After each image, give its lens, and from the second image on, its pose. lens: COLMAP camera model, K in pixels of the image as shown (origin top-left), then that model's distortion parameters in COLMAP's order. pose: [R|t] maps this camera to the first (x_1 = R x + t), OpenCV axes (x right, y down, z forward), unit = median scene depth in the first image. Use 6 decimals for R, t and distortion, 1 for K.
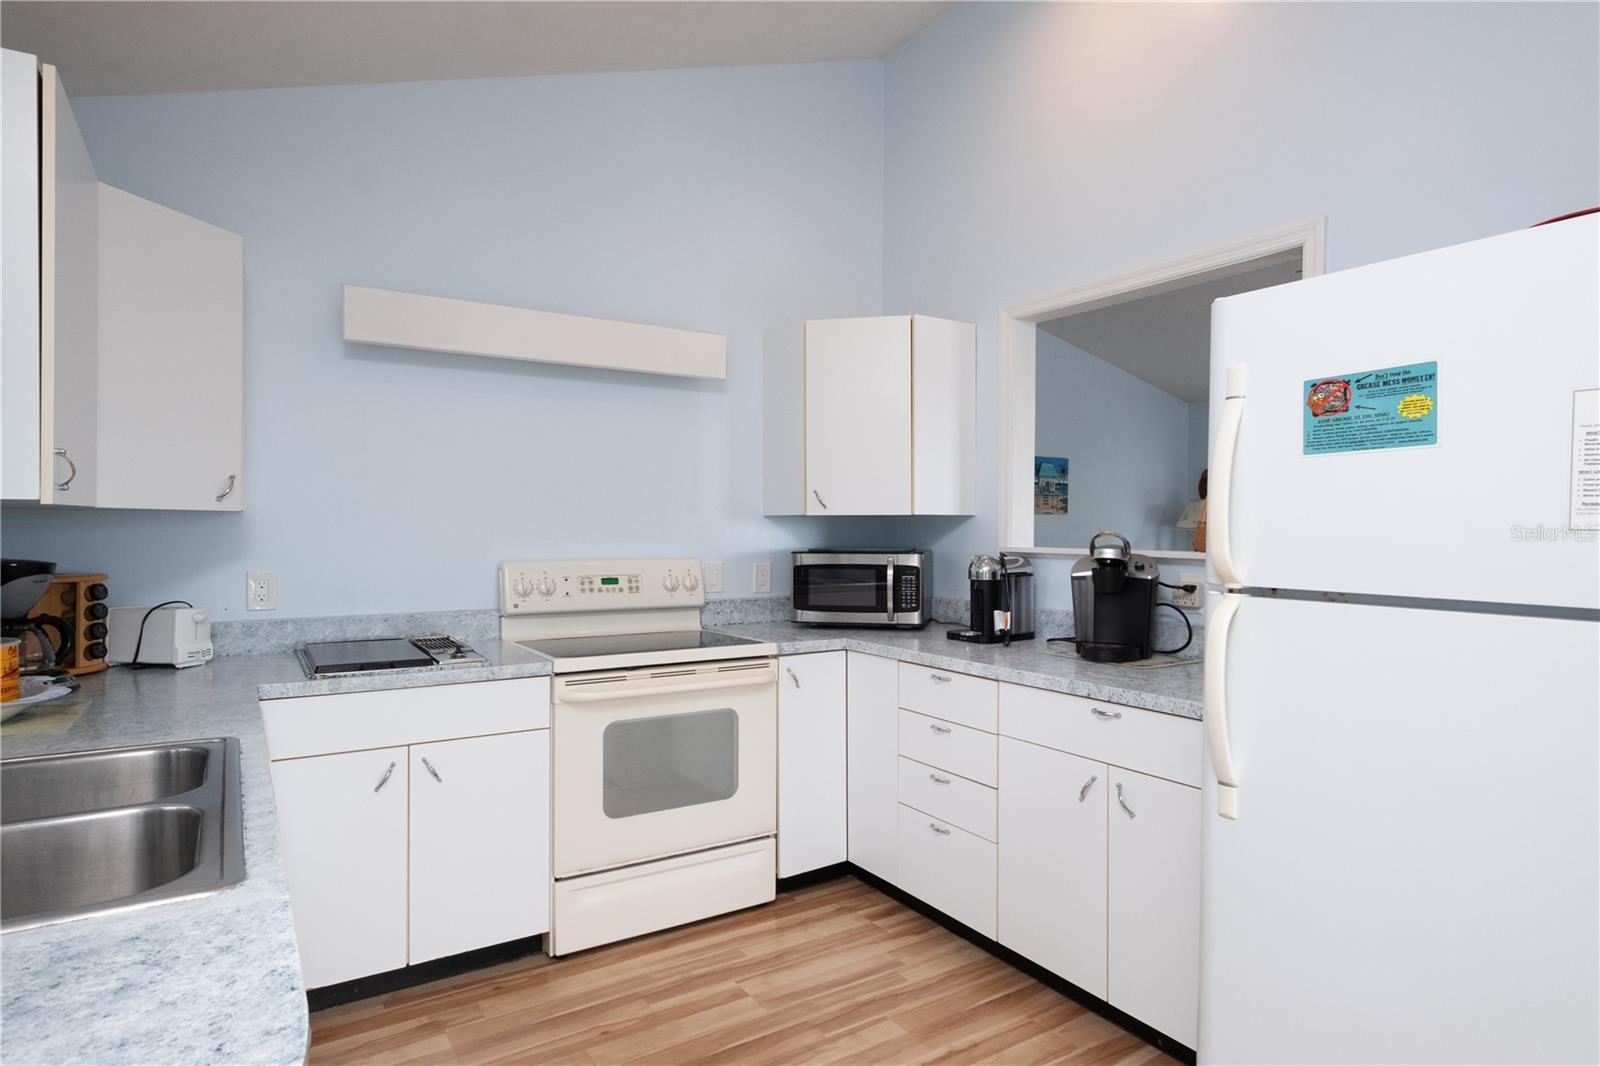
lens RADIAL K [[873.8, 0, 804.2], [0, 873.8, 531.2], [0, 0, 1]] dist [0.002028, 0.000957]
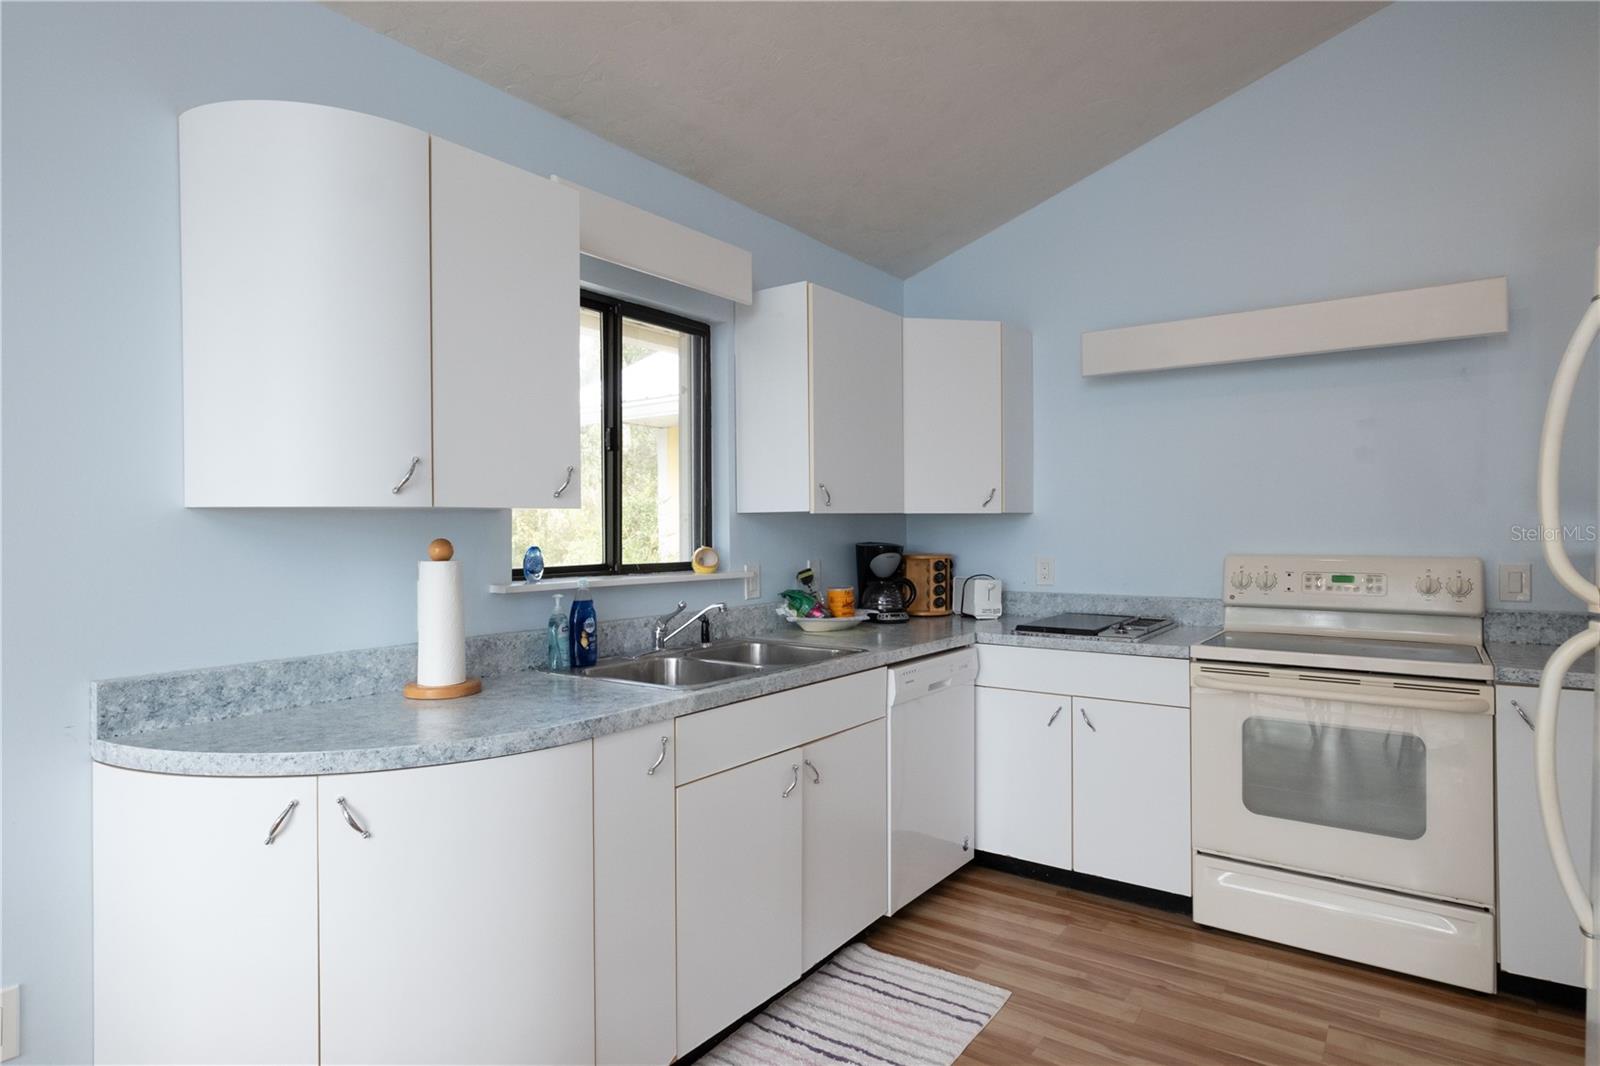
lens RADIAL K [[842.2, 0, 803.1], [0, 842.2, 530.5], [0, 0, 1]] dist [-0.005096, 0.003106]
pose [[0.390622, -0.001966, -0.920549, 0.461221], [0.005566, 0.999984, 0.000226, 0.003021], [0.920535, -0.005212, 0.390626, 0.152026]]
